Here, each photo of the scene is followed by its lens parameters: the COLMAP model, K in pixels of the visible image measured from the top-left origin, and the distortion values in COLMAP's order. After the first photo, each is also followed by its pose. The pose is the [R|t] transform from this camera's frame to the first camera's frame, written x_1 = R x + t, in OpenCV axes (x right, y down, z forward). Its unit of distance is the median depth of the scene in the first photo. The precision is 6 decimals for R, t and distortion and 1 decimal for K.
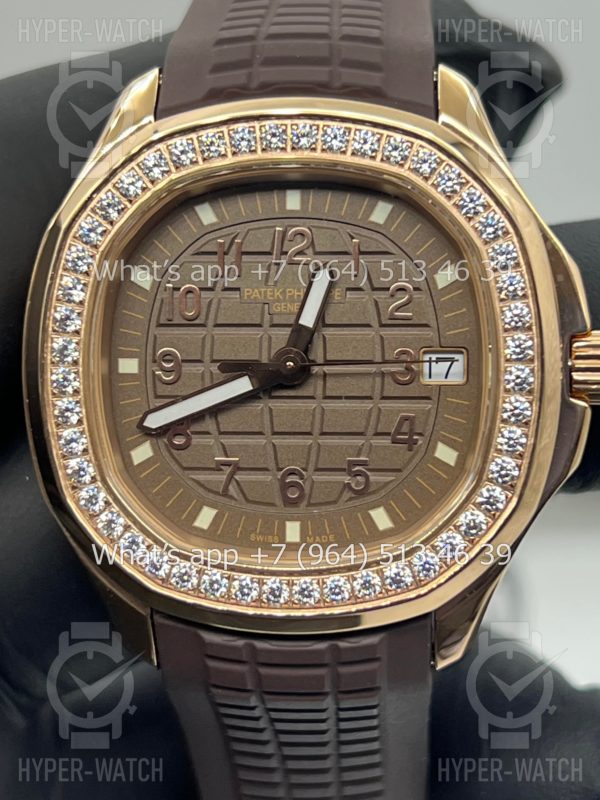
lens RADIAL K [[1796.1, 0, 300.0], [0, 1796.1, 400.0], [0, 0, 1]] dist [0.262290, 0.294657]
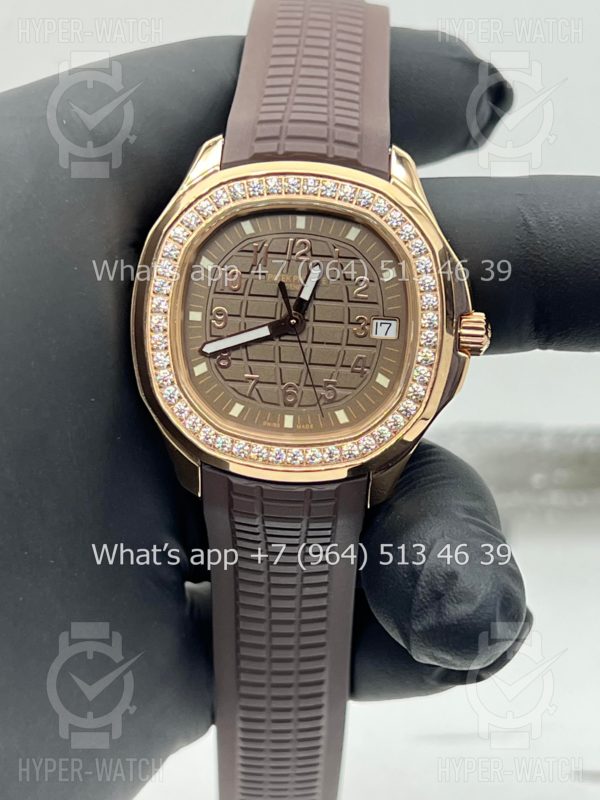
lens RADIAL K [[1796.1, 0, 300.0], [0, 1796.1, 400.0], [0, 0, 1]] dist [0.262290, 0.294657]
pose [[0.997184, 0.058496, 0.046937, -0.073608], [-0.060494, 0.997271, 0.042332, -0.018055], [-0.044333, -0.045052, 0.998000, -0.671857]]
